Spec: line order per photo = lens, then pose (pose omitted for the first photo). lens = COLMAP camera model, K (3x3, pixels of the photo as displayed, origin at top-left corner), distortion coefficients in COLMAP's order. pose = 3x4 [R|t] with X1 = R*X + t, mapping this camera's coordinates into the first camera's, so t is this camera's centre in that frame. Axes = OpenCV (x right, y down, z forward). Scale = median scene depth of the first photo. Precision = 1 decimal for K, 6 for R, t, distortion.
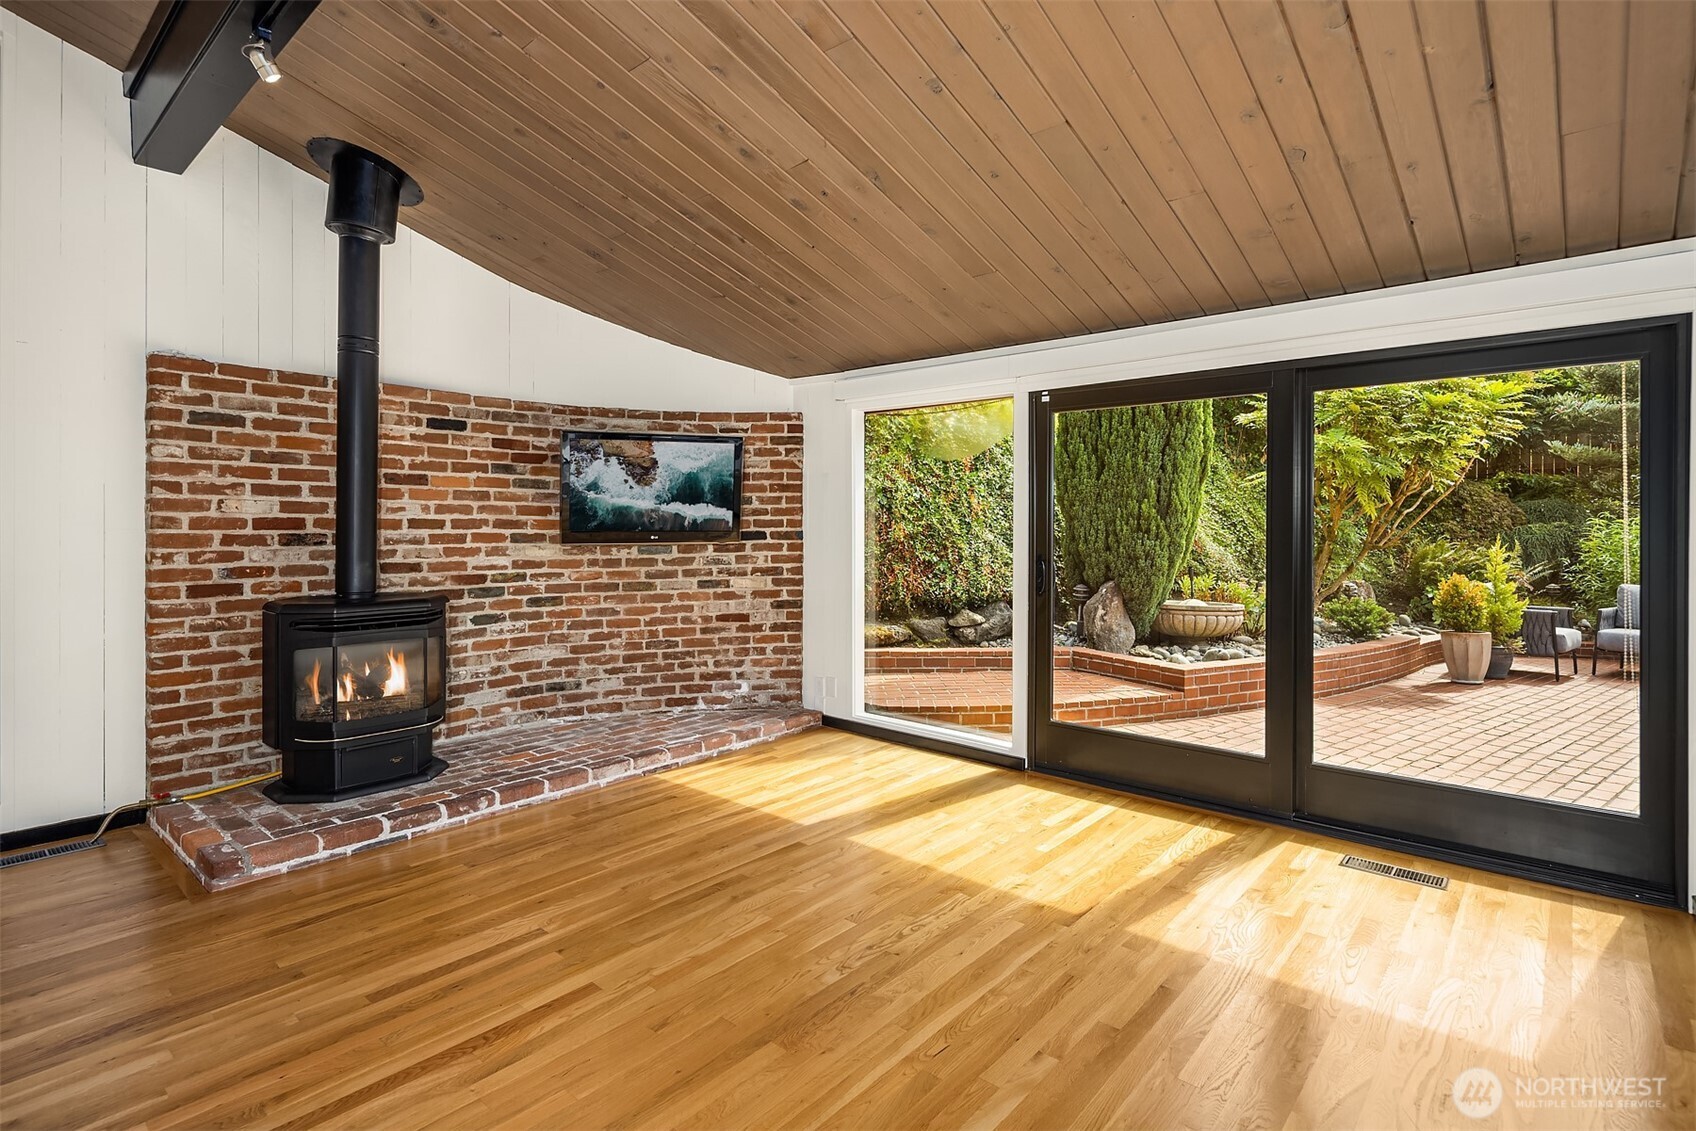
lens RADIAL K [[835.2, 0, 851.3], [0, 835.2, 533.1], [0, 0, 1]] dist [-0.000493, -0.000001]
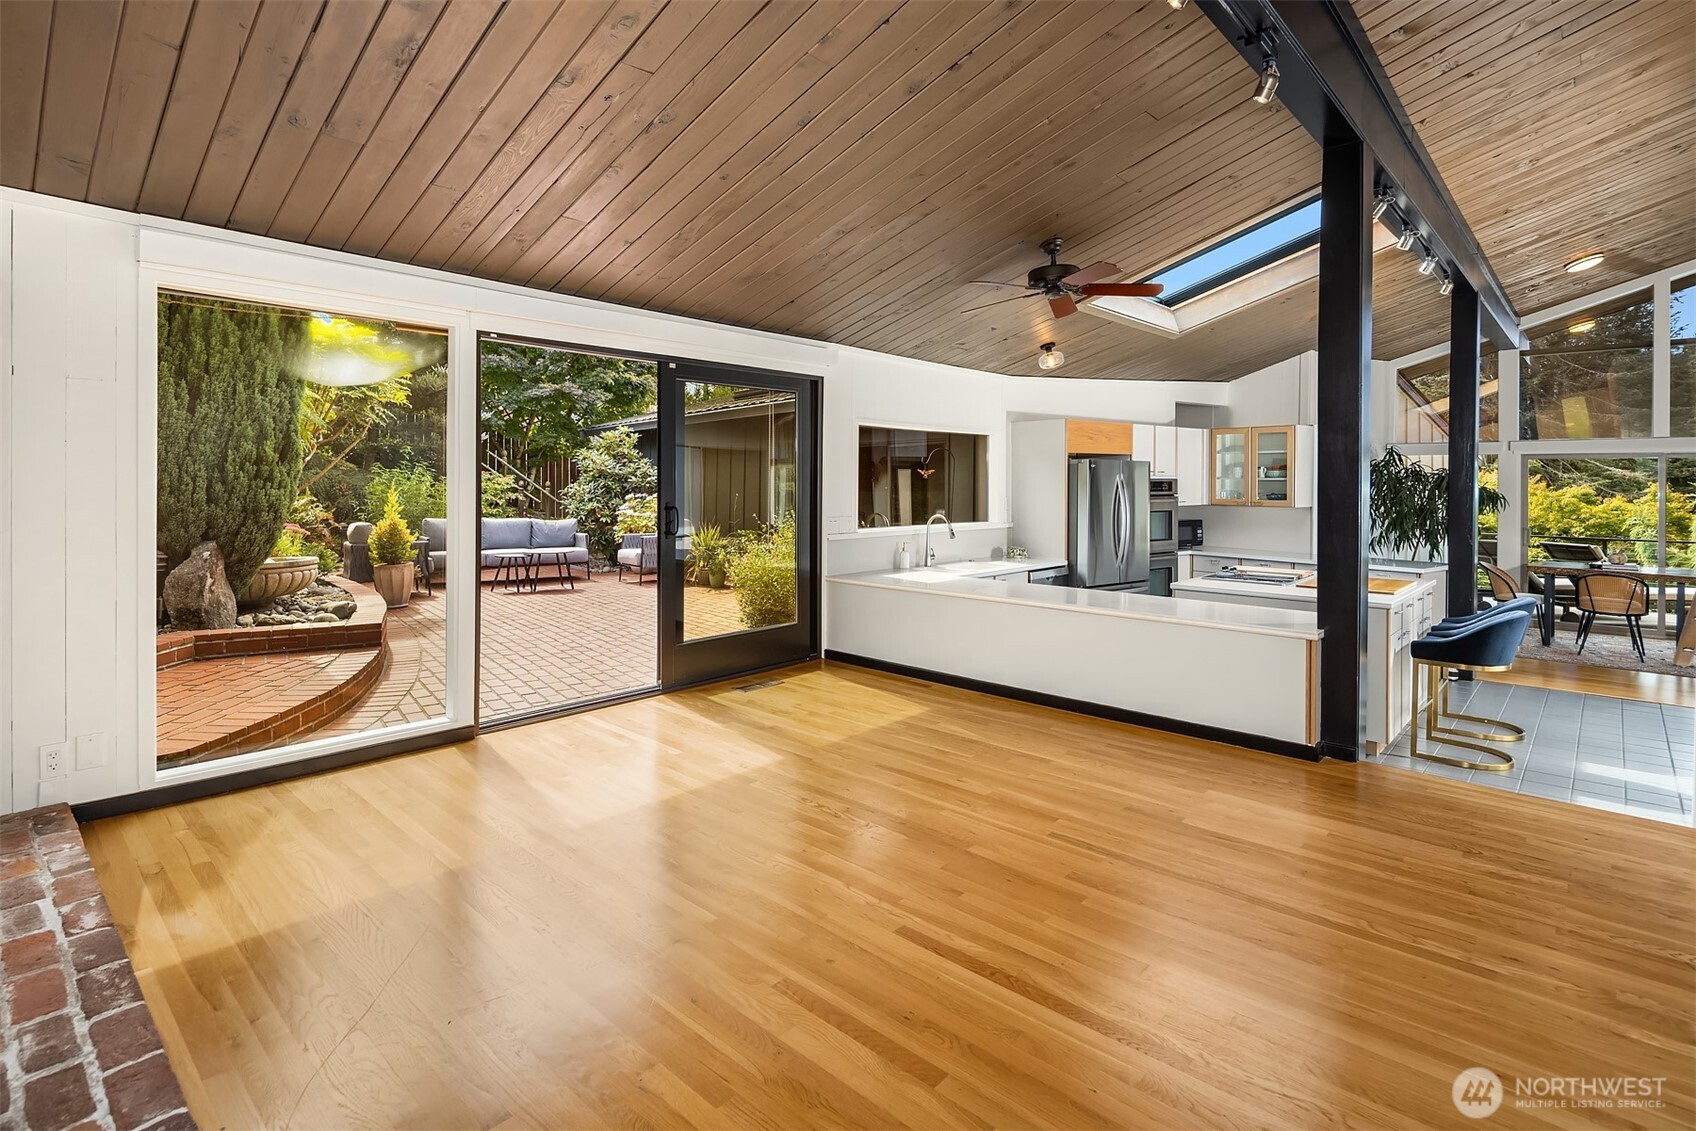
lens RADIAL K [[841.5, 0, 846.2], [0, 841.5, 499.3], [0, 0, 1]] dist [0.000777, -0.000299]
pose [[0.020885, -0.027912, 0.999392, -0.491887], [0.001425, 0.999610, 0.027888, -0.004183], [-0.999781, 0.000842, 0.020917, 0.388261]]
